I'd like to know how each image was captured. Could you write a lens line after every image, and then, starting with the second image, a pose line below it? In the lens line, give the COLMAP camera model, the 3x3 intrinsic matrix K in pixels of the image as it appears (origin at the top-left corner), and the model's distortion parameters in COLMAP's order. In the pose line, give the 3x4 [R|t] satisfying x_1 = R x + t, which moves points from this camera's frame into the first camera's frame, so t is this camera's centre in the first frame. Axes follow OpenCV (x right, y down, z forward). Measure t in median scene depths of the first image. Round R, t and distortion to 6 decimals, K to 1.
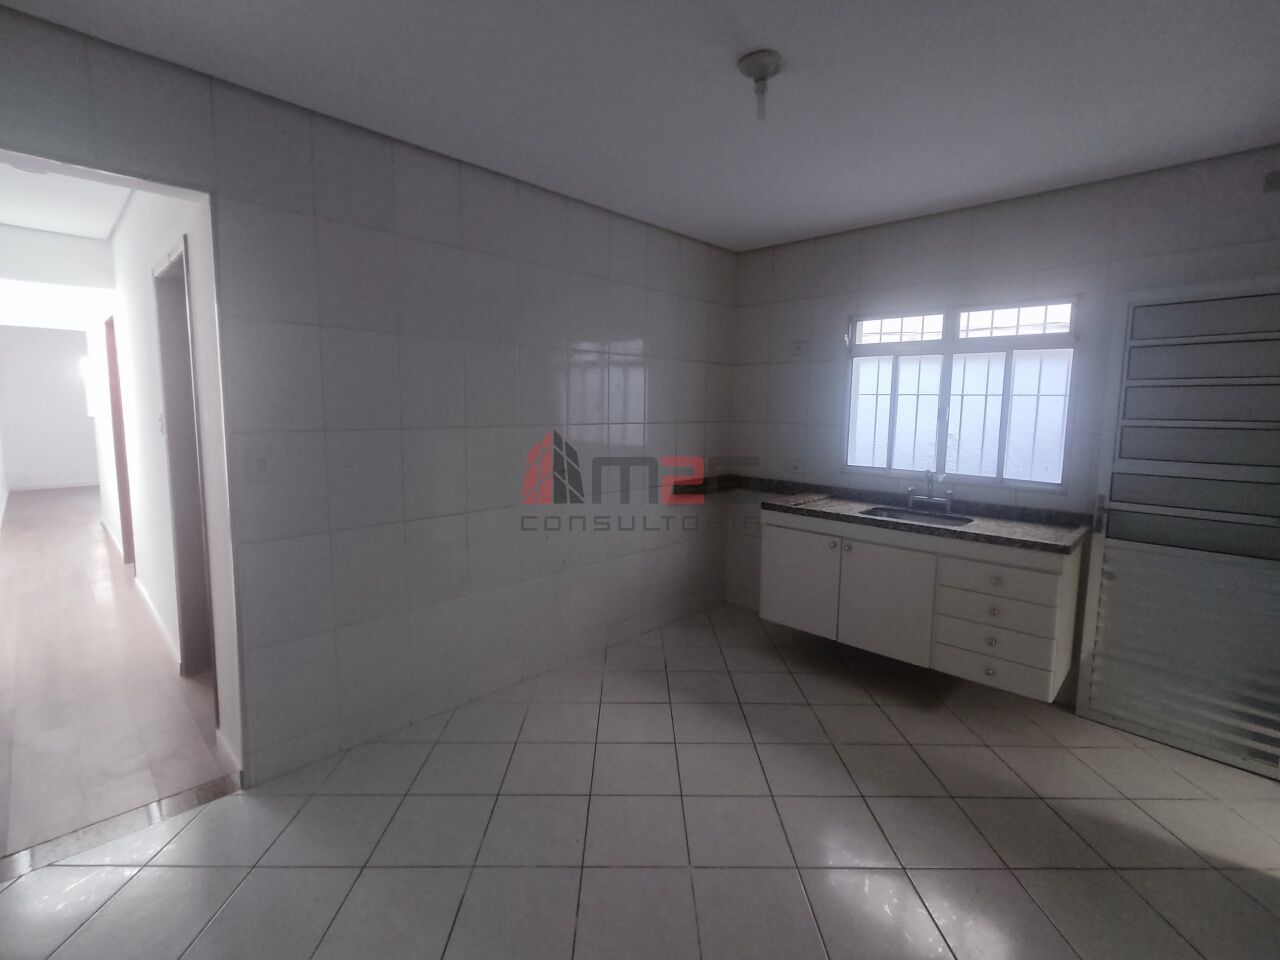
lens RADIAL K [[588.2, 0, 648.0], [0, 588.2, 479.7], [0, 0, 1]] dist [-0.000984, -0.000411]
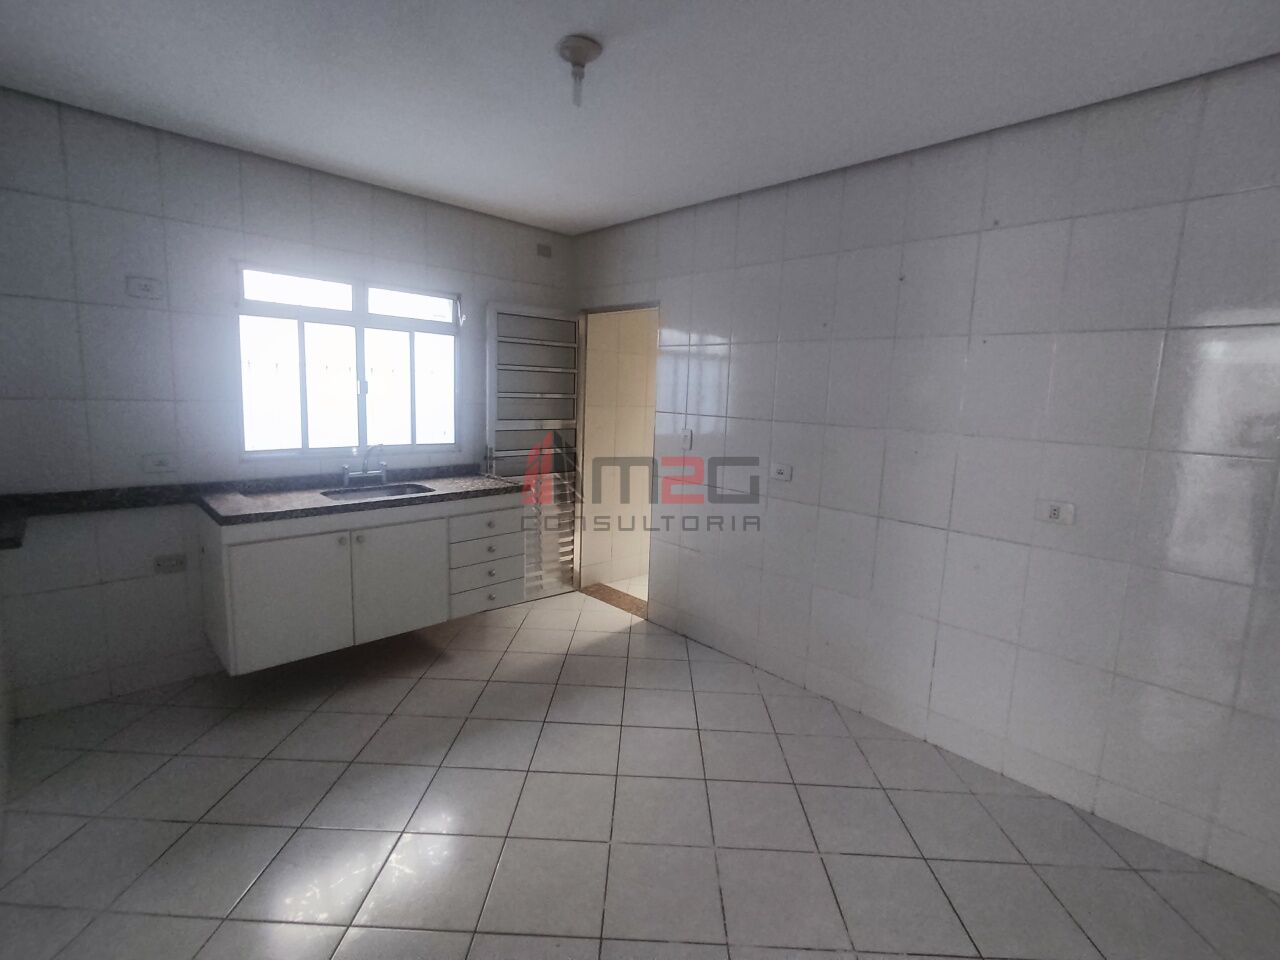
lens RADIAL K [[592.5, 0, 641.4], [0, 592.5, 474.9], [0, 0, 1]] dist [-0.001739, 0.000334]
pose [[0.037298, -0.152752, 0.987560, -0.506513], [0.091720, 0.984600, 0.148830, -0.073277], [-0.995086, 0.085028, 0.050734, 0.500529]]
